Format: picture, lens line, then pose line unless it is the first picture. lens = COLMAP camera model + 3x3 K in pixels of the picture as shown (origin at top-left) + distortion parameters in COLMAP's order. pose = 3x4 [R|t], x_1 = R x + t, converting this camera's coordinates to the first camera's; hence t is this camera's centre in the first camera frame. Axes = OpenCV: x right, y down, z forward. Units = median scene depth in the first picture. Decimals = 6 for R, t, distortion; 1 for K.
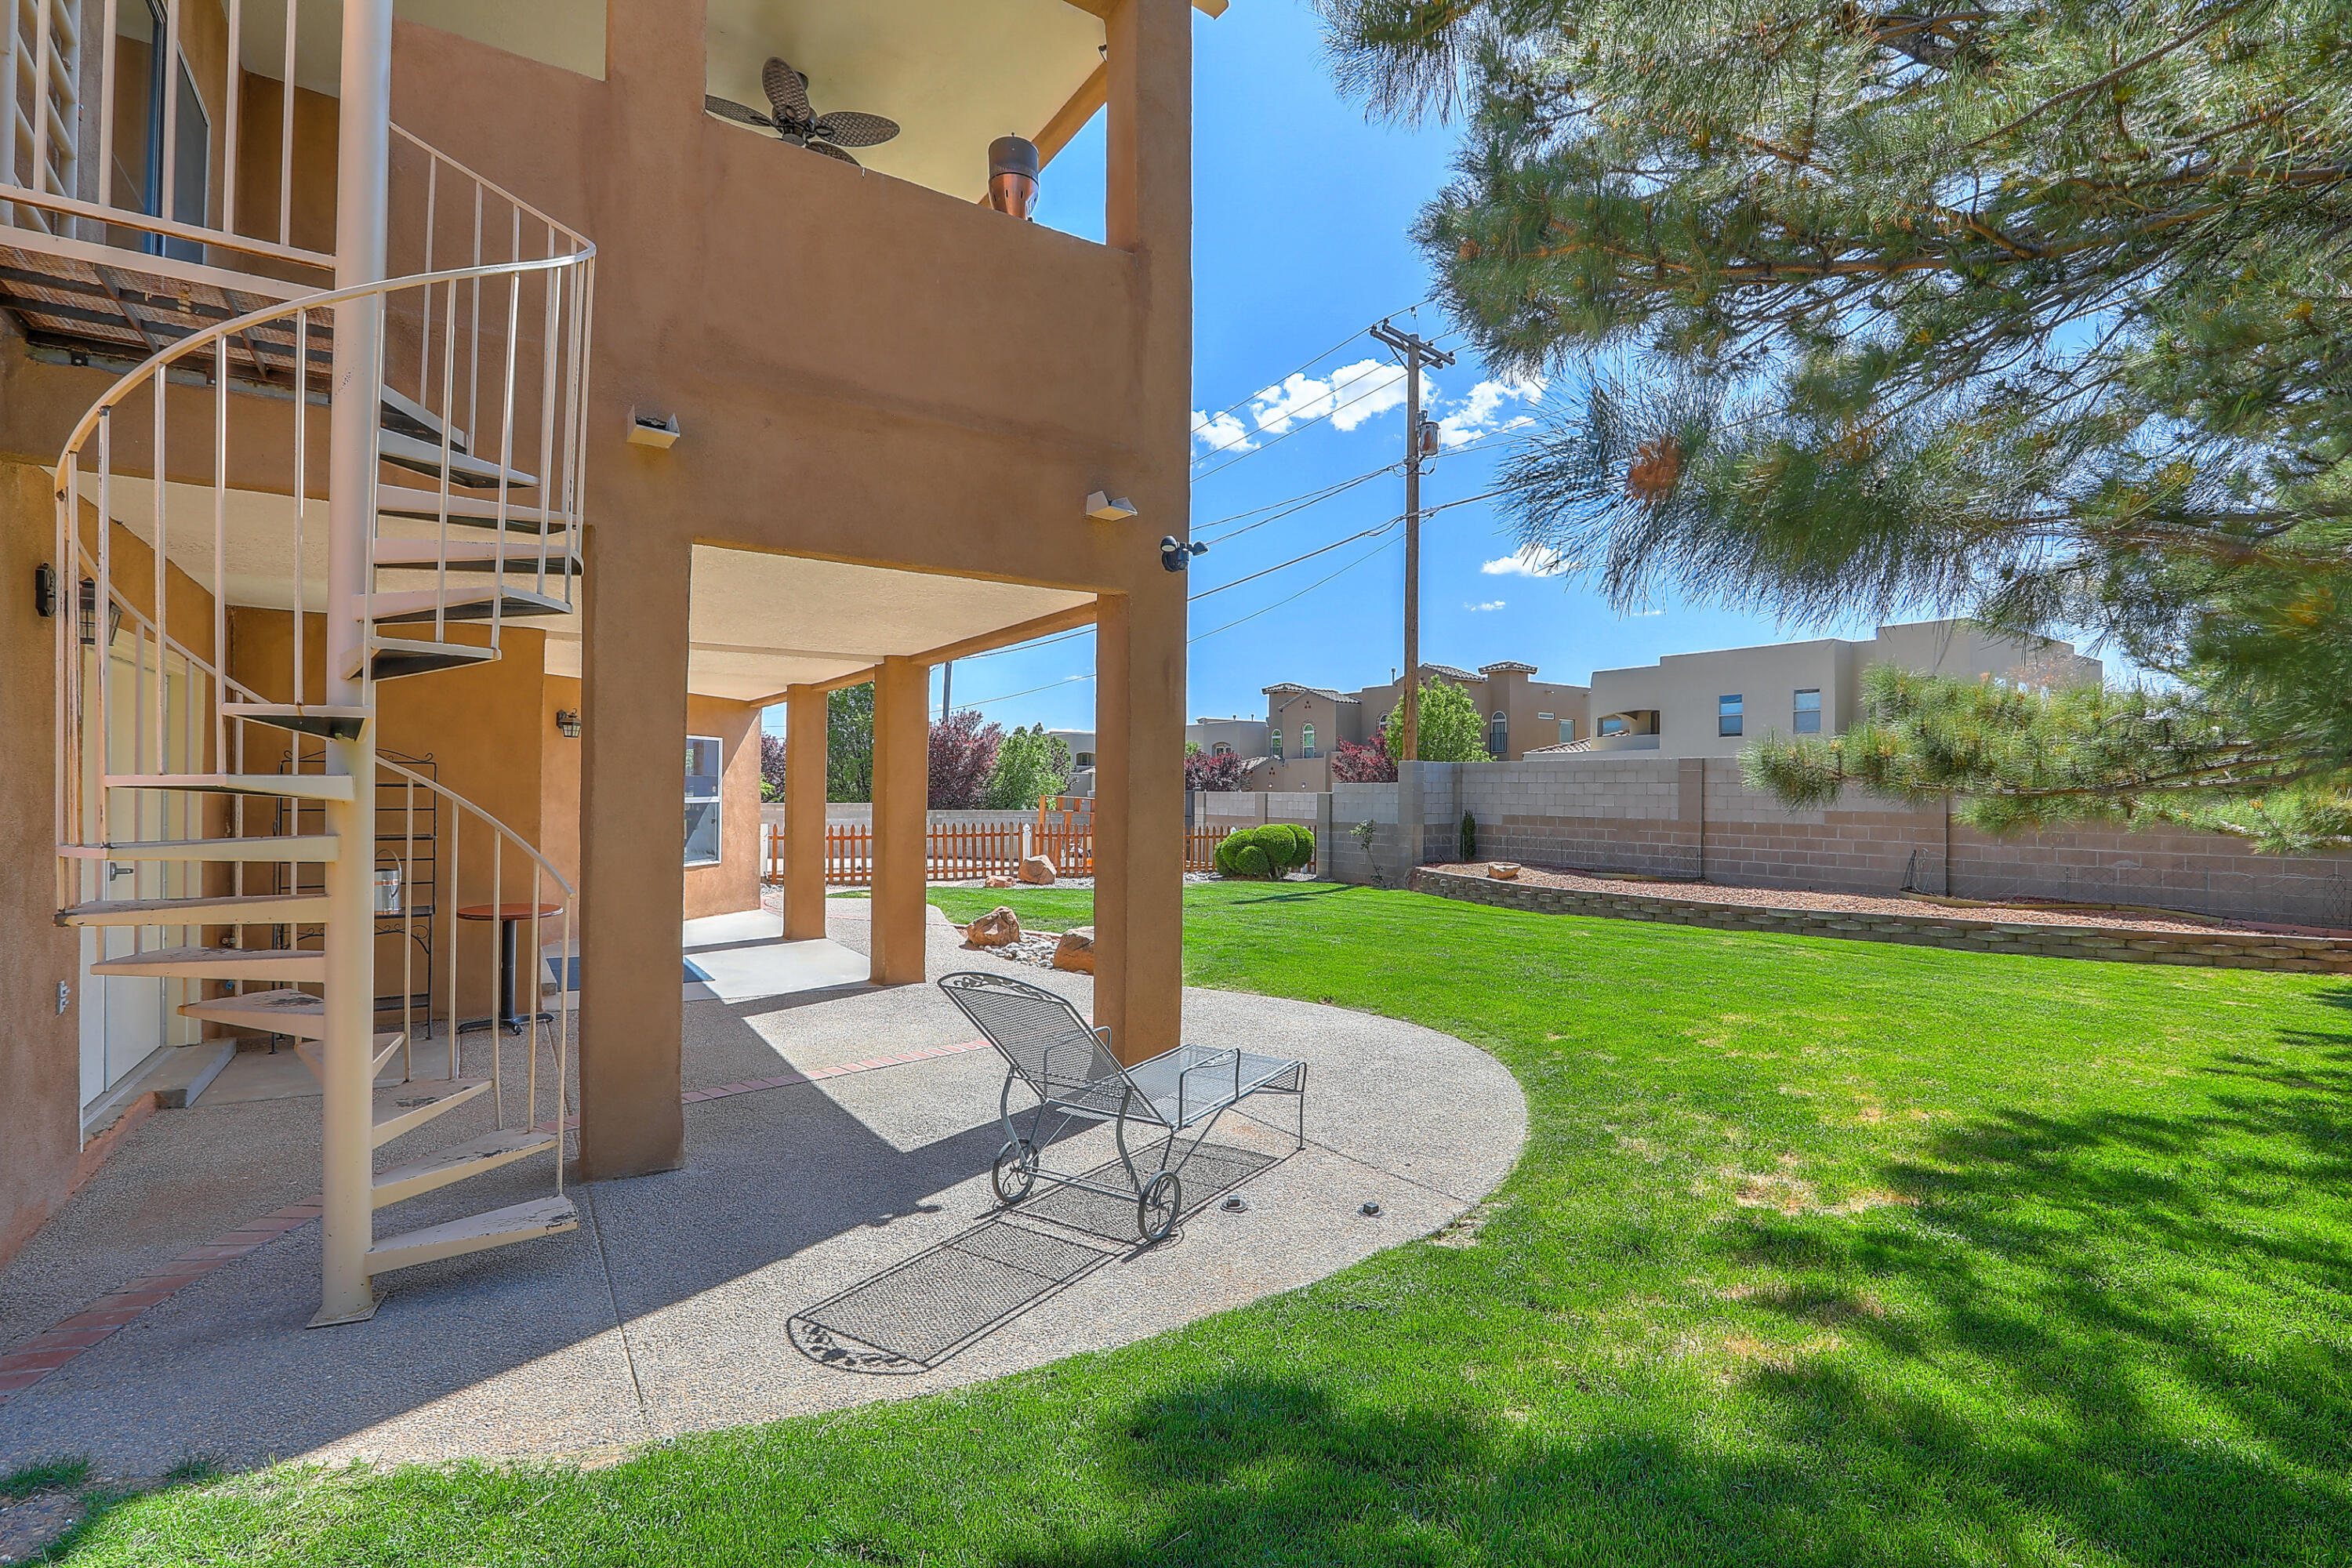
lens RADIAL K [[1063.2, 0, 1176.3], [0, 1063.2, 792.7], [0, 0, 1]] dist [-0.028567, 0.000279]
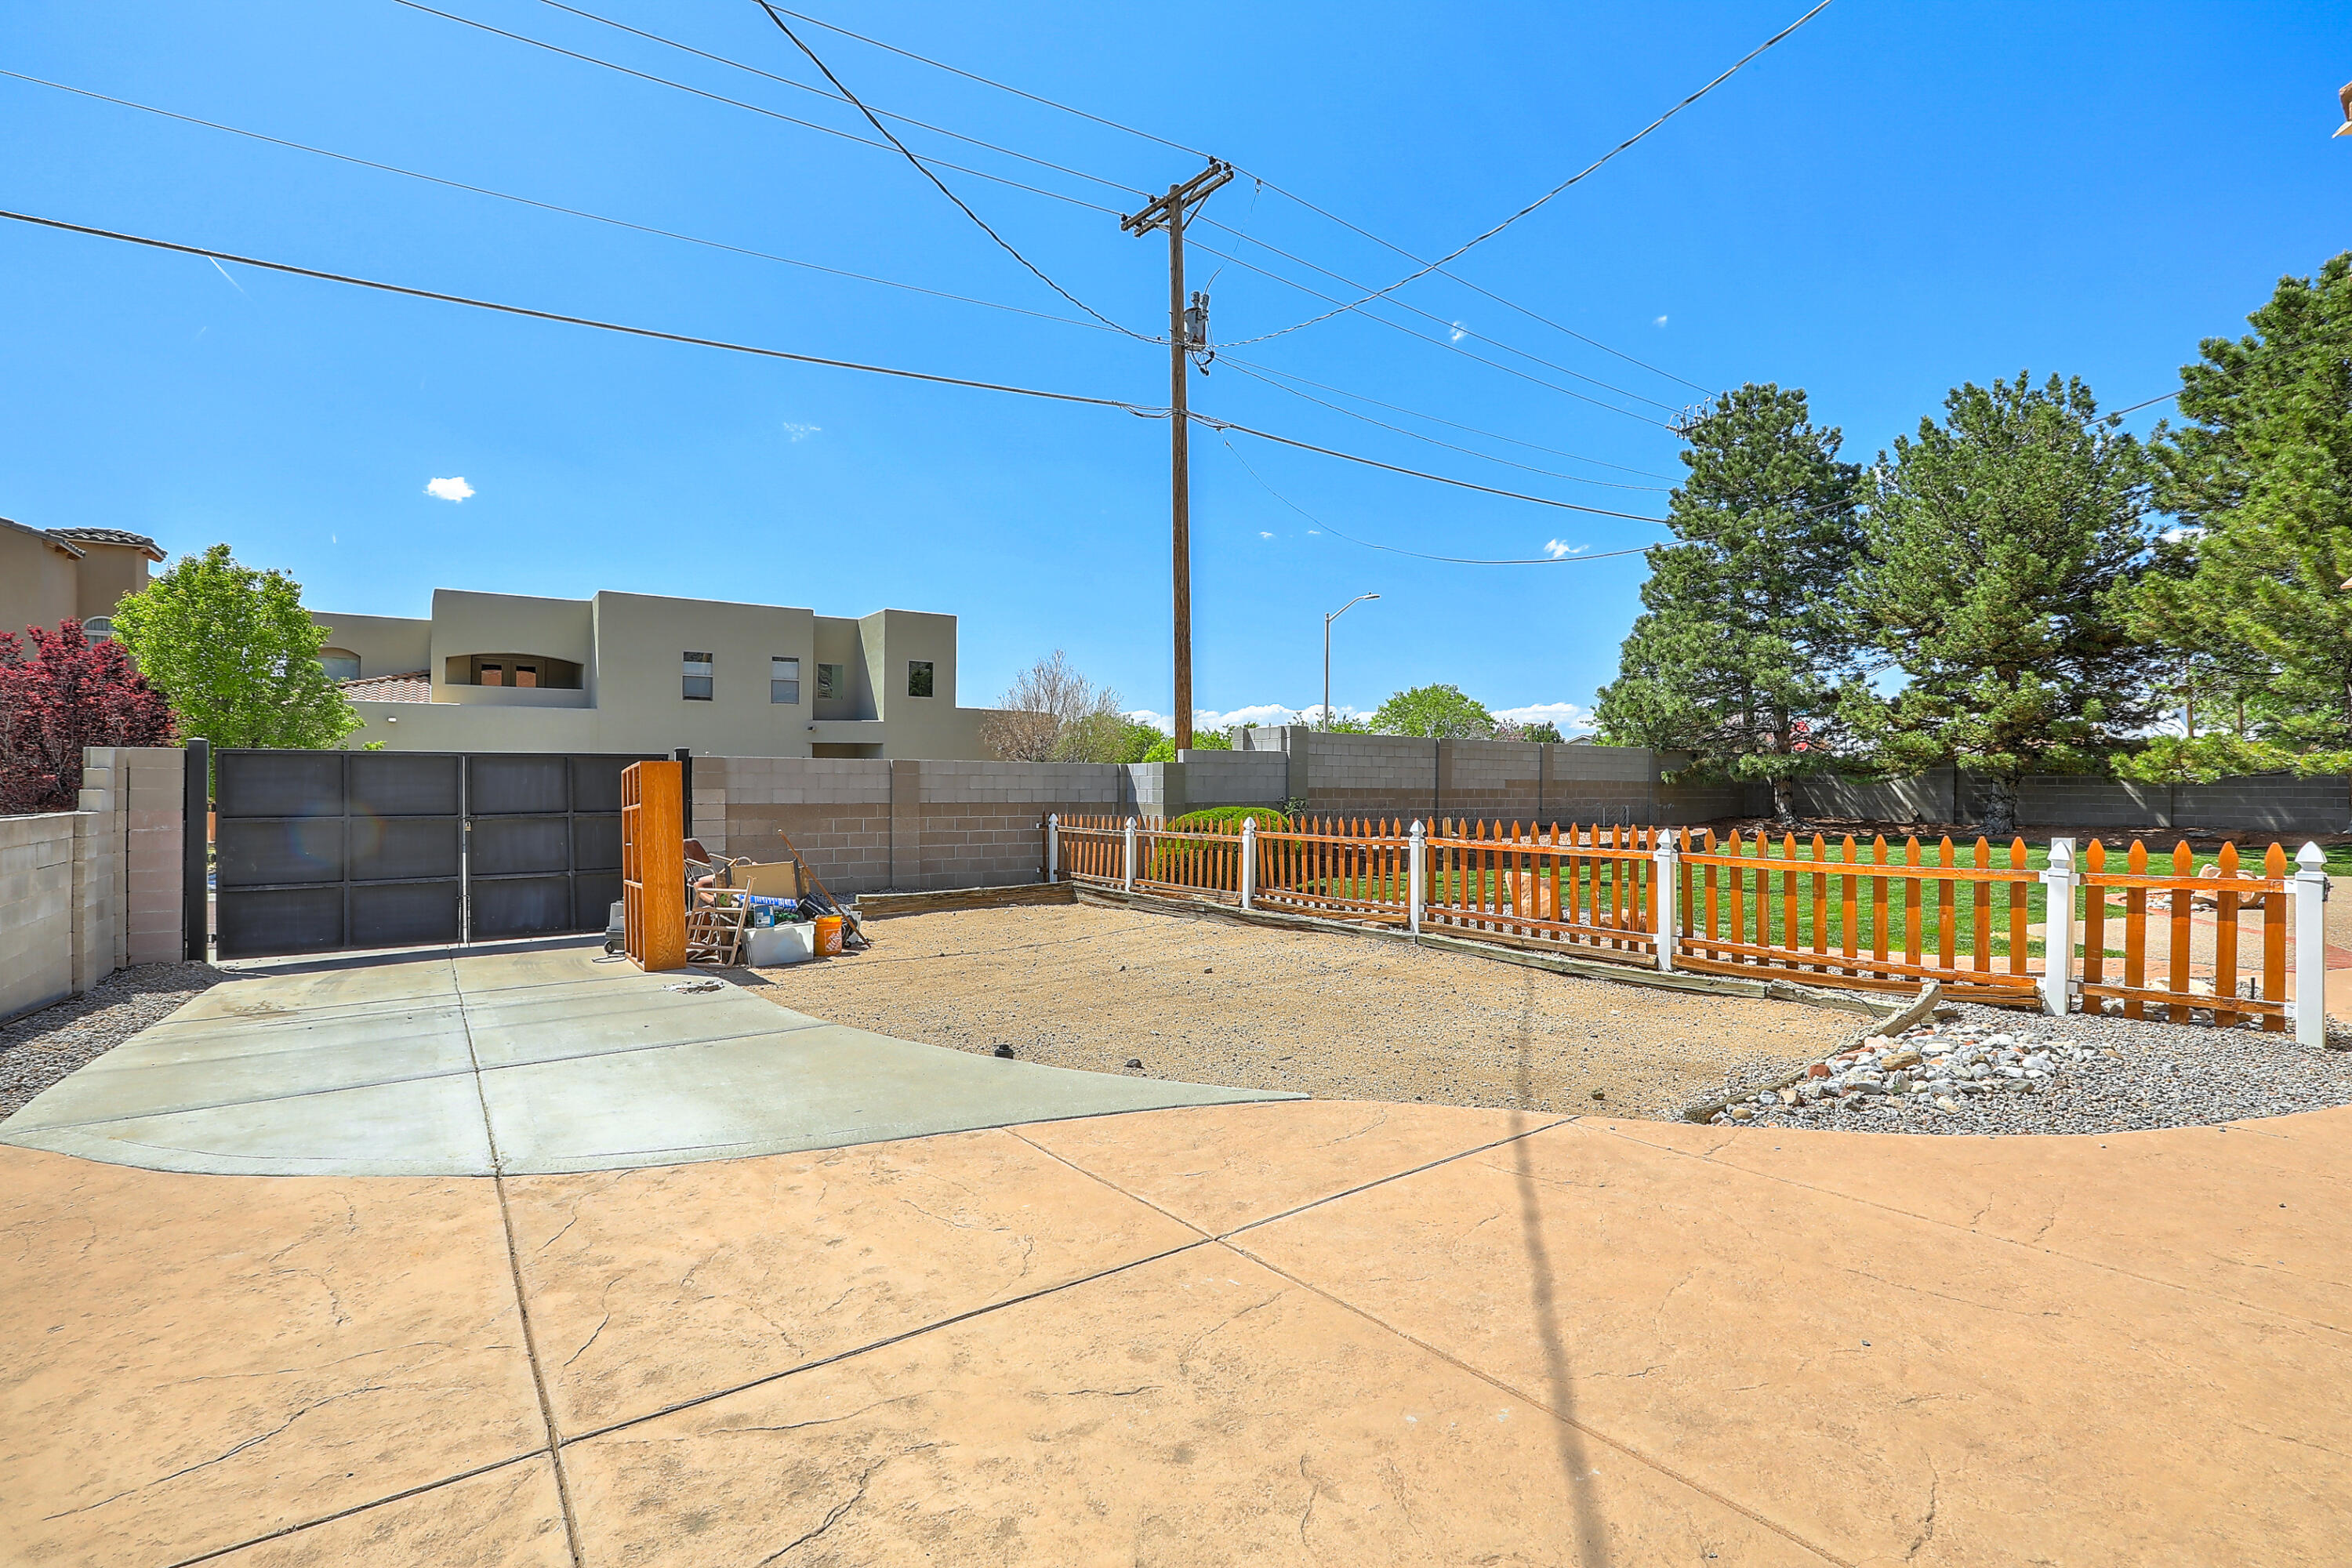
lens RADIAL K [[1075.7, 0, 1164.5], [0, 1075.7, 786.8], [0, 0, 1]] dist [-0.001372, 0.000331]
pose [[0.014425, -0.014612, 0.999789, -0.660124], [-0.004877, 0.999880, 0.014684, 0.006178], [-0.999884, -0.005088, 0.014352, 1.082968]]
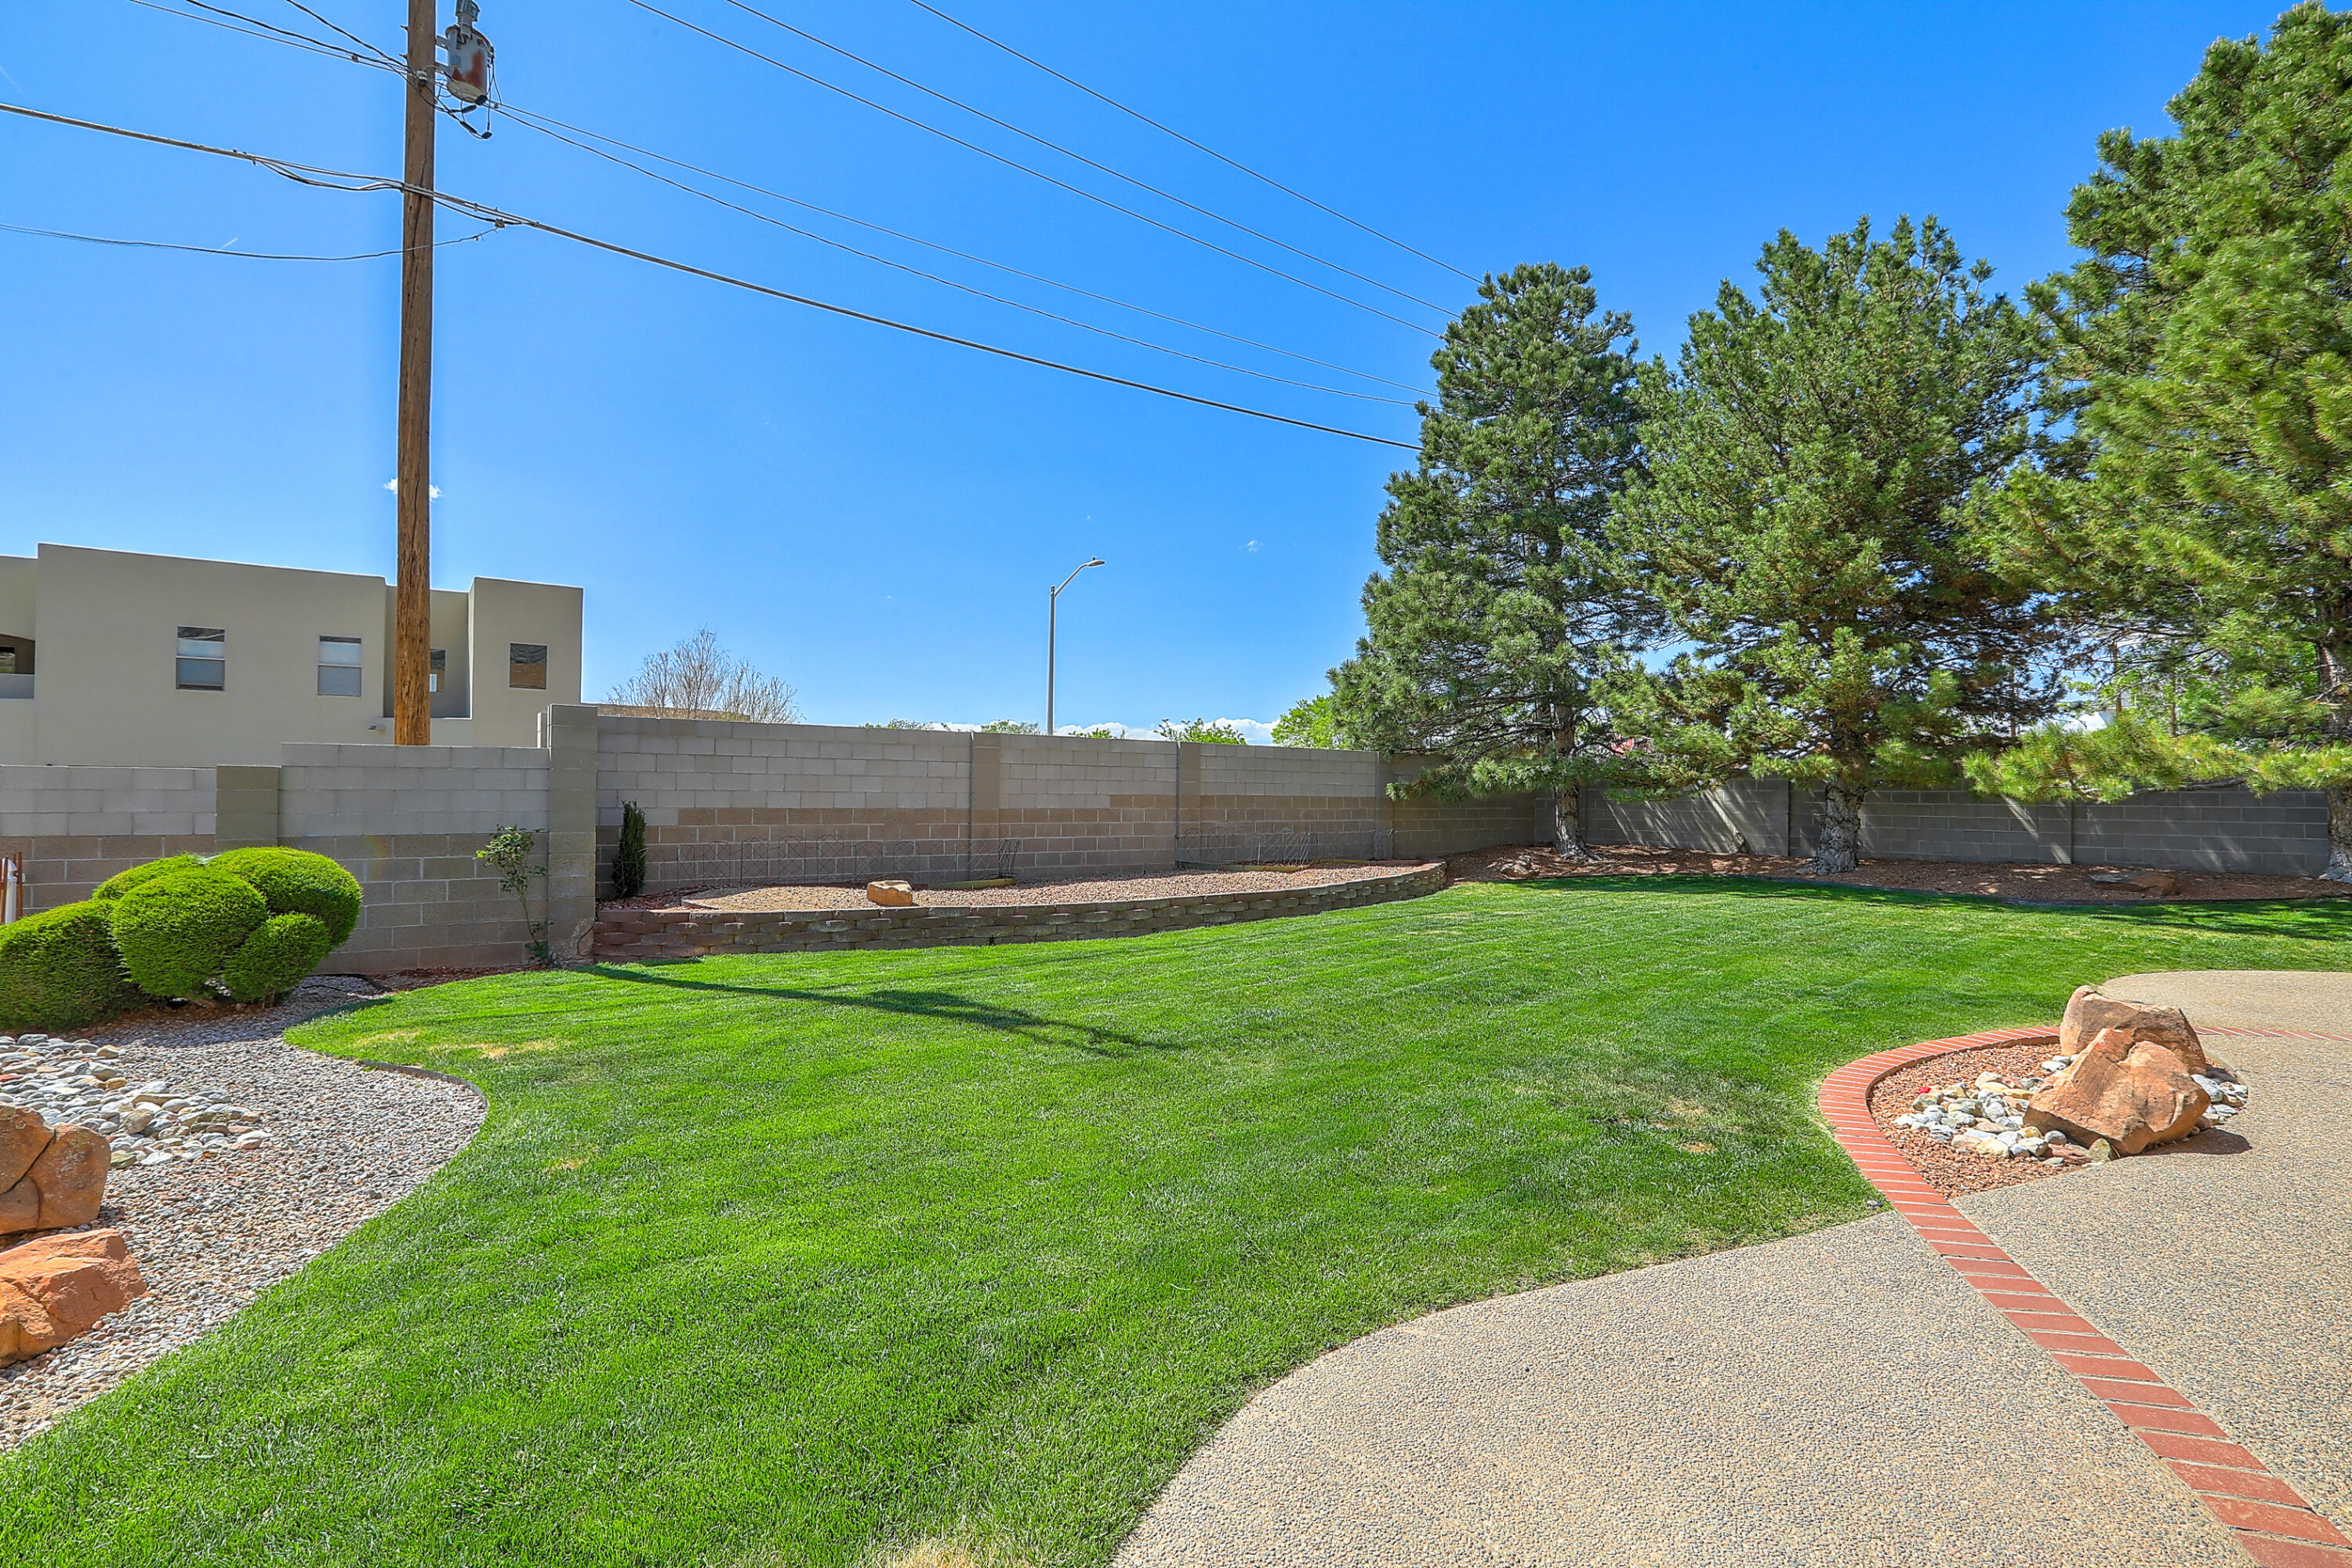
lens RADIAL K [[1067.1, 0, 1176.0], [0, 1067.1, 784.0], [0, 0, 1]] dist [-0.000213, -0.000206]
pose [[-0.016258, 0.000846, 0.999867, -0.287686], [-0.005415, 0.999985, -0.000934, 0.006087], [-0.999853, -0.005430, -0.016254, 0.711593]]
